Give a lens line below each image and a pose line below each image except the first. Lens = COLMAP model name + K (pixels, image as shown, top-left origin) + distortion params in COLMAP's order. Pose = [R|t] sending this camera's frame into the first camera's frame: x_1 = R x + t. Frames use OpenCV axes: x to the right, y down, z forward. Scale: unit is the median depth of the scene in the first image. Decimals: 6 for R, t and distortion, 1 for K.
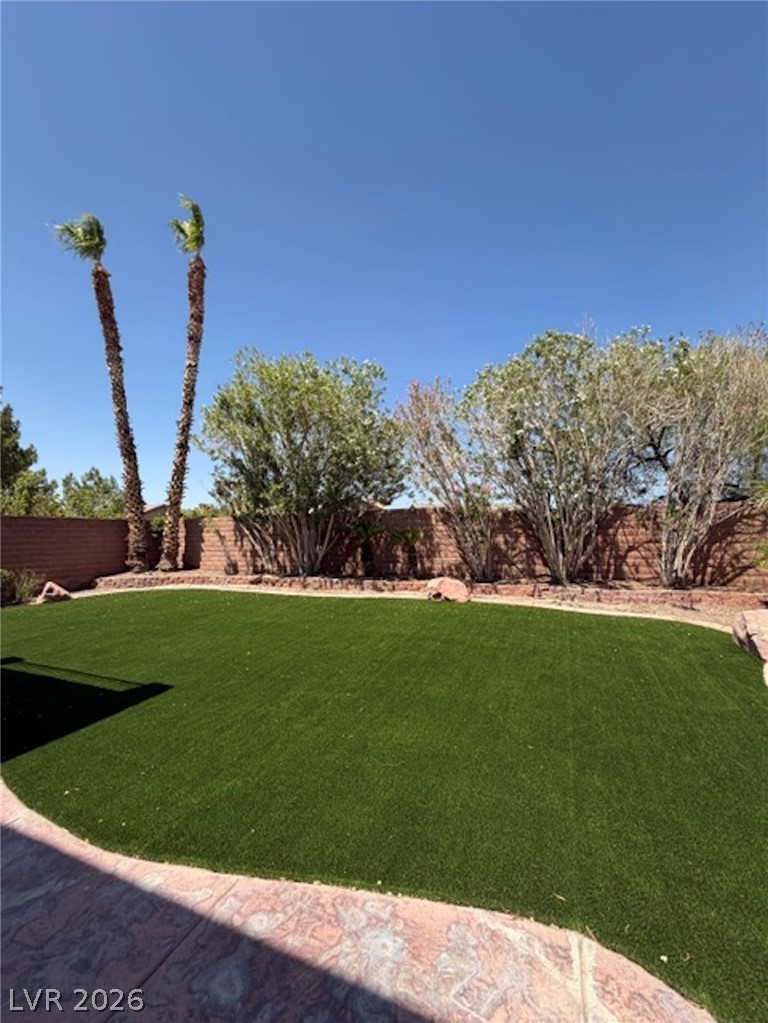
lens RADIAL K [[413.6, 0, 383.9], [0, 413.6, 512.3], [0, 0, 1]] dist [0.006161, 0.000388]
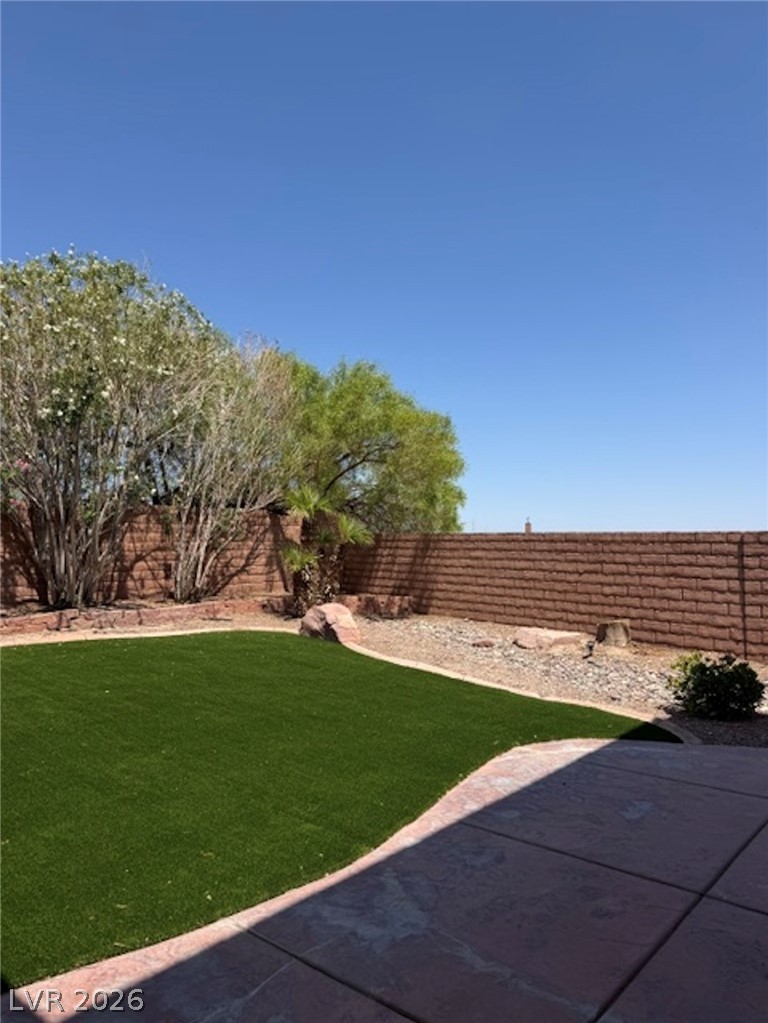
lens RADIAL K [[756.8, 0, 384.7], [0, 756.8, 513.0], [0, 0, 1]] dist [0.004123, -0.000810]
pose [[0.289476, 0.048794, 0.955941, -0.662404], [-0.059635, 0.997679, -0.032866, 0.021090], [-0.955326, -0.047493, 0.291714, 0.132629]]
